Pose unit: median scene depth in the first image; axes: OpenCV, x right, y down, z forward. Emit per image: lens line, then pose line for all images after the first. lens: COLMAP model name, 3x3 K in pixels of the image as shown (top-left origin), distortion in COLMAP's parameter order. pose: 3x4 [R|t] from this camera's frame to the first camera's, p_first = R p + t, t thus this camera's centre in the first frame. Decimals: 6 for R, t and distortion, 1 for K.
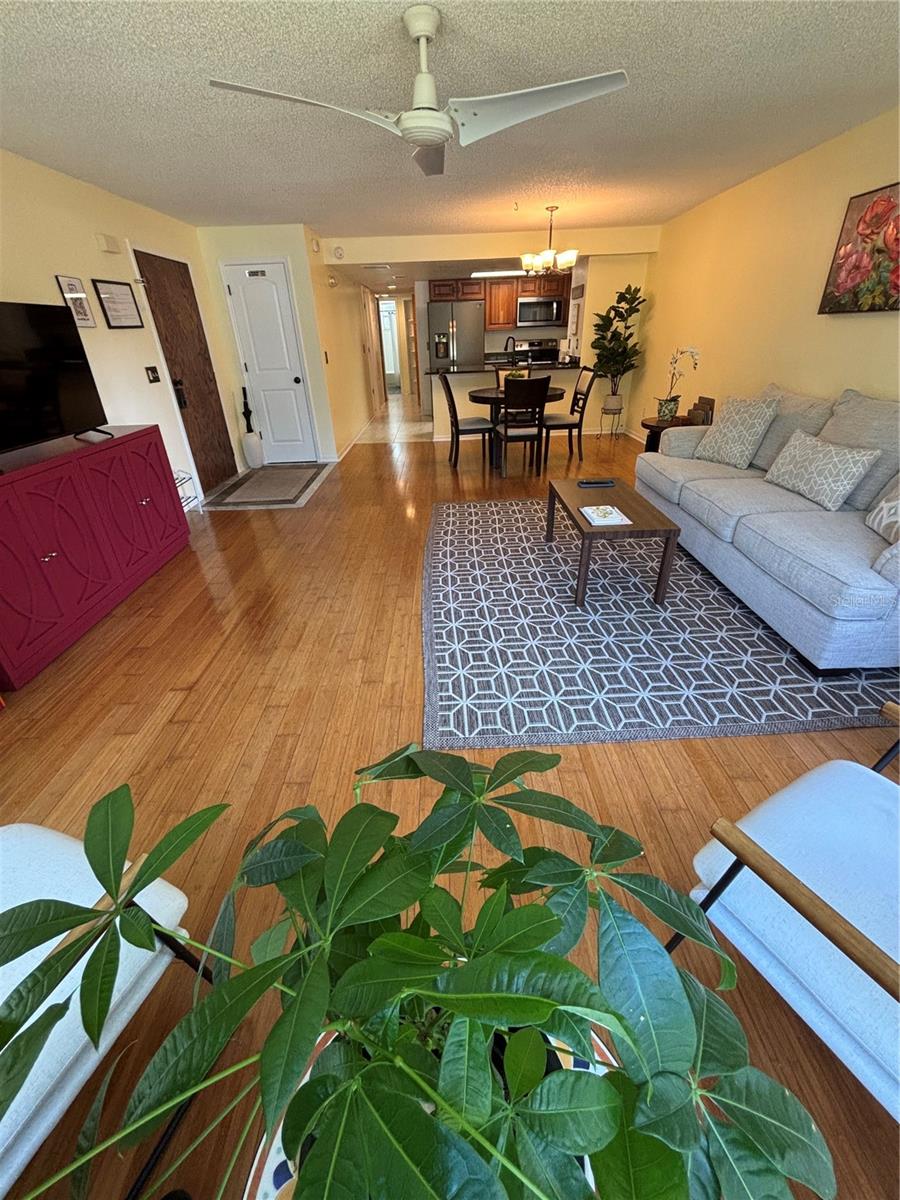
lens RADIAL K [[483.6, 0, 451.1], [0, 483.6, 598.7], [0, 0, 1]] dist [-0.000321, -0.000034]
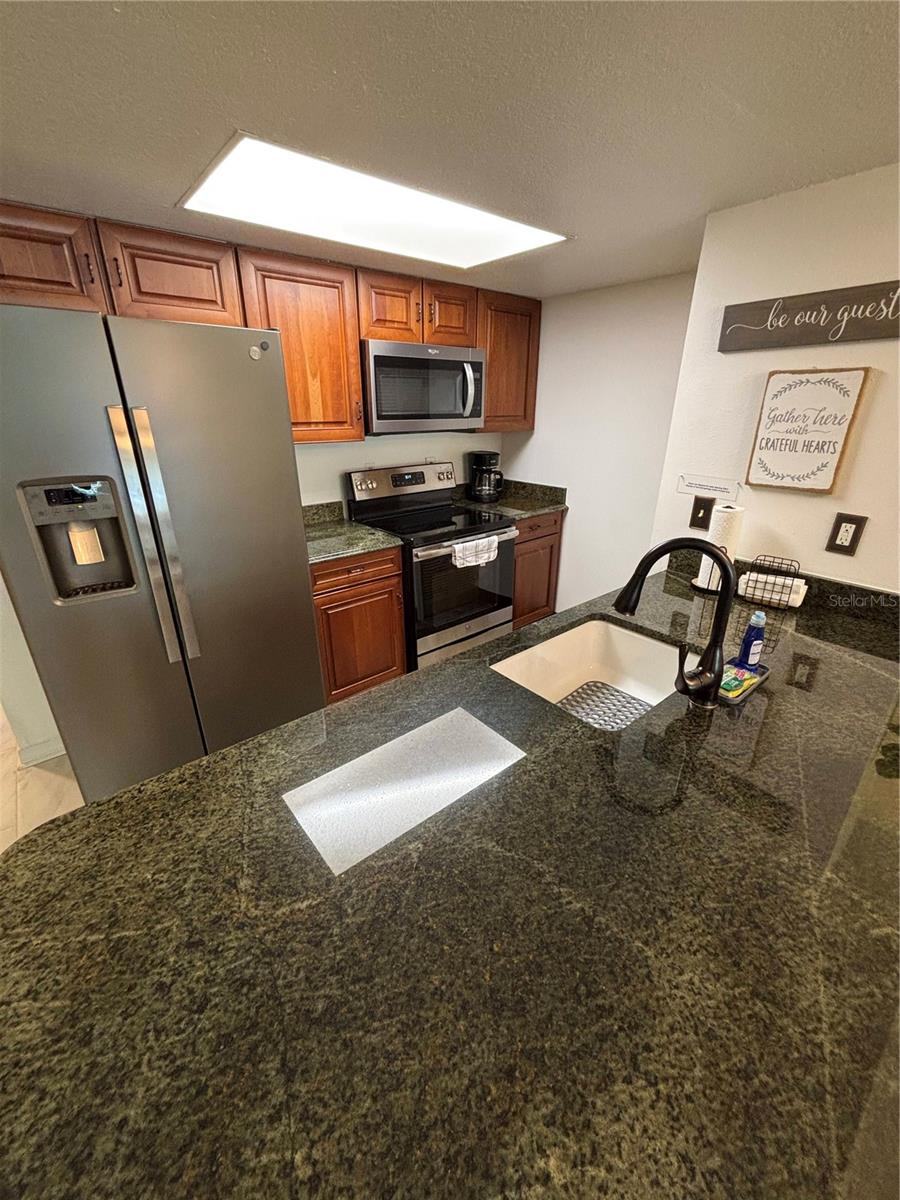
lens RADIAL K [[483.6, 0, 449.4], [0, 483.6, 600.1], [0, 0, 1]] dist [-0.000321, -0.000034]
pose [[0.777444, -0.207039, 0.593898, -0.025028], [0.283823, 0.958142, -0.037521, -0.450655], [-0.561271, 0.197732, 0.803665, 0.773426]]
